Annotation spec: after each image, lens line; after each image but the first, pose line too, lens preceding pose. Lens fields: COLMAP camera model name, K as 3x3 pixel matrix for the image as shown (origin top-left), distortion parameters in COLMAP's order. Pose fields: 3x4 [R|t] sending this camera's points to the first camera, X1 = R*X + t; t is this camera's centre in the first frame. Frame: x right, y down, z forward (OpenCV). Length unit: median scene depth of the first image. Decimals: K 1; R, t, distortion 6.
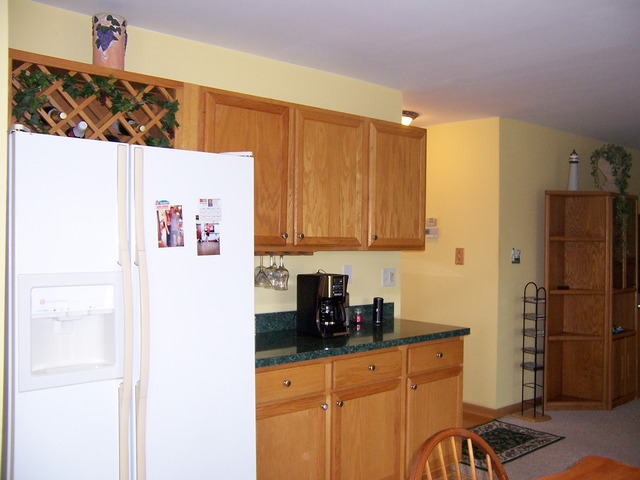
lens RADIAL K [[633.4, 0, 329.9], [0, 633.4, 238.6], [0, 0, 1]] dist [-0.141687, 0.209742]
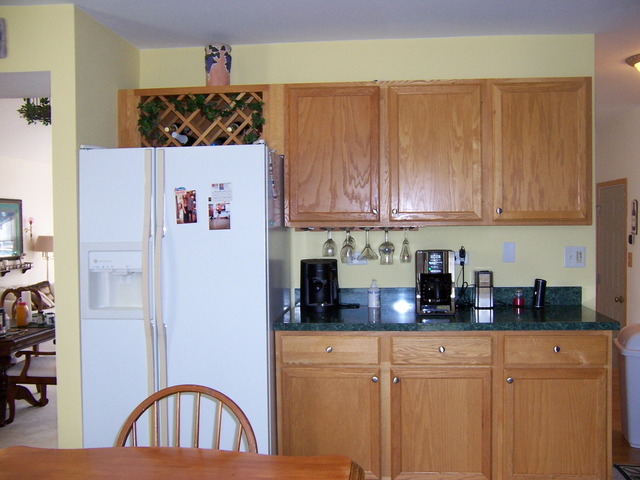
lens RADIAL K [[633.4, 0, 329.9], [0, 633.4, 238.6], [0, 0, 1]] dist [-0.141687, 0.209742]
pose [[0.674879, -0.000089, -0.737928, 0.764862], [0.019612, 0.999649, 0.017816, 0.023412], [0.737668, -0.026495, 0.674644, 0.295075]]
